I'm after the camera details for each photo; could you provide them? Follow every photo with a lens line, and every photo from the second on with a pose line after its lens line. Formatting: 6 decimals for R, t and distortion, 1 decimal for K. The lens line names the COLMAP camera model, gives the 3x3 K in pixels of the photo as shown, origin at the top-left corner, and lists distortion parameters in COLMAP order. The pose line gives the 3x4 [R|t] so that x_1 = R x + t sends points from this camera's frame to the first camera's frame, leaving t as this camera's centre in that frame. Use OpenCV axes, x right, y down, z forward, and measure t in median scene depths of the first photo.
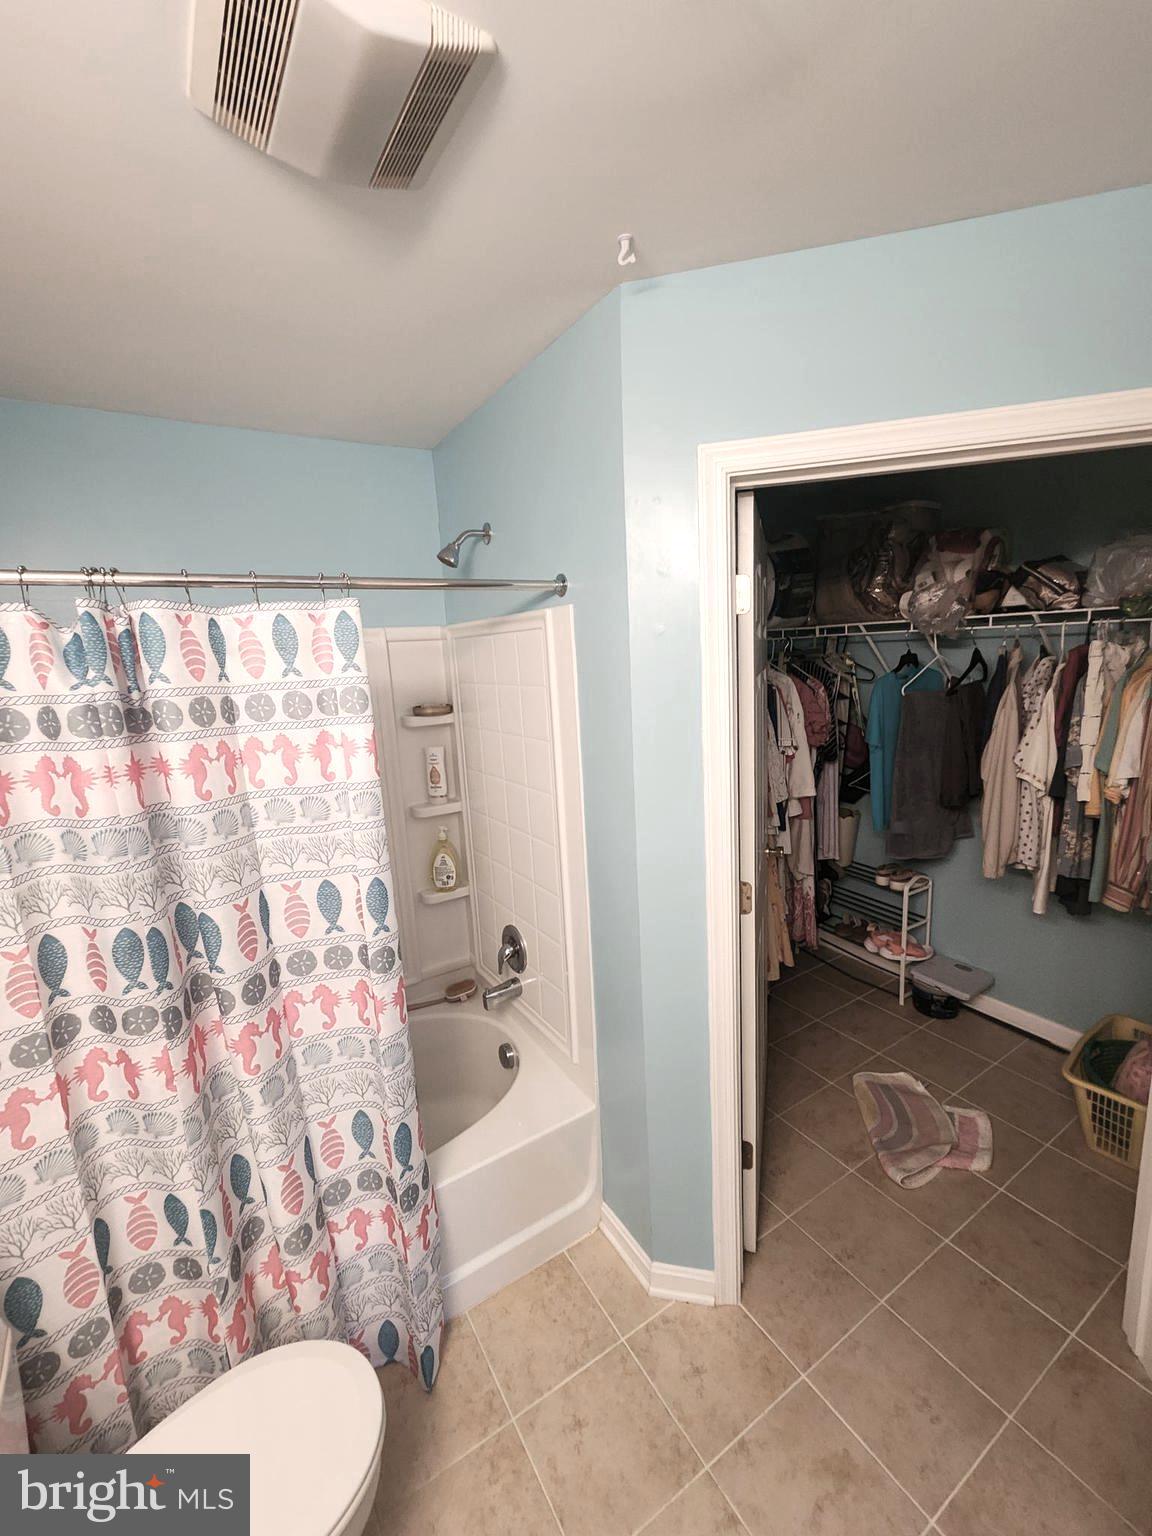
lens RADIAL K [[633.8, 0, 578.3], [0, 633.8, 765.6], [0, 0, 1]] dist [0.000344, -0.000293]
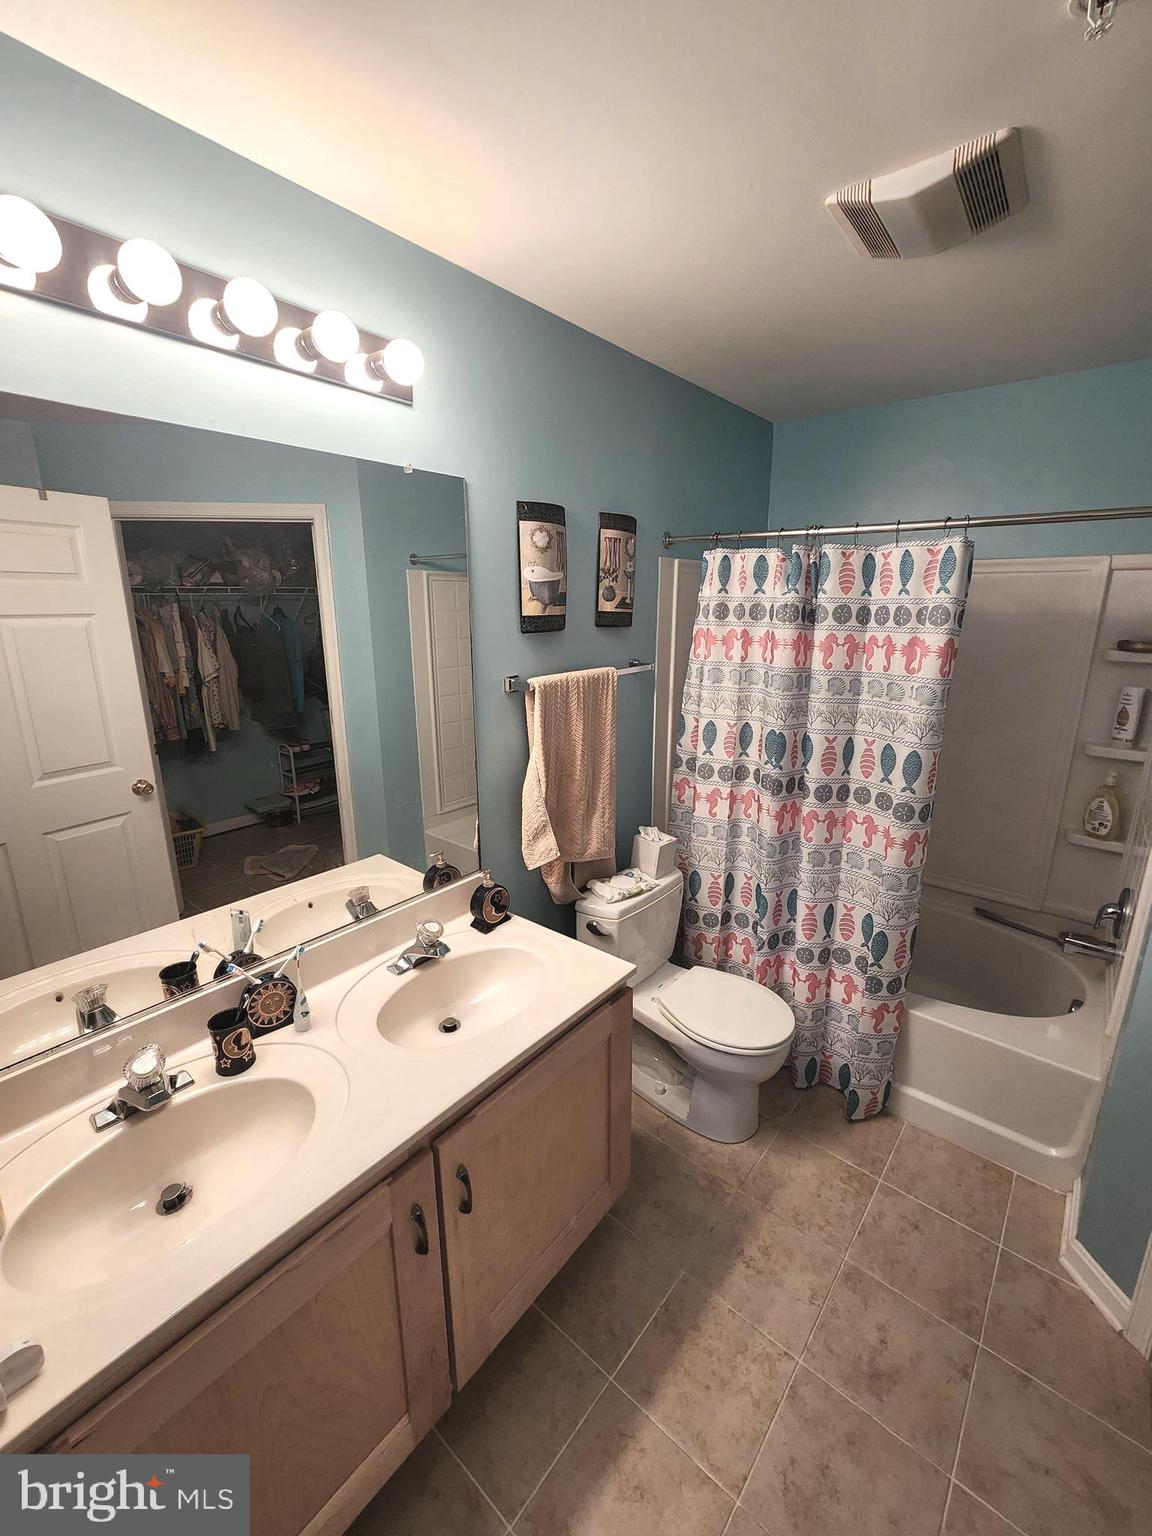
lens RADIAL K [[633.8, 0, 578.3], [0, 633.8, 765.6], [0, 0, 1]] dist [0.000344, -0.000293]
pose [[0.304834, 0.290314, -0.907080, 0.715153], [-0.187671, 0.952046, 0.241636, 0.016863], [0.933732, 0.096574, 0.344699, -0.130606]]
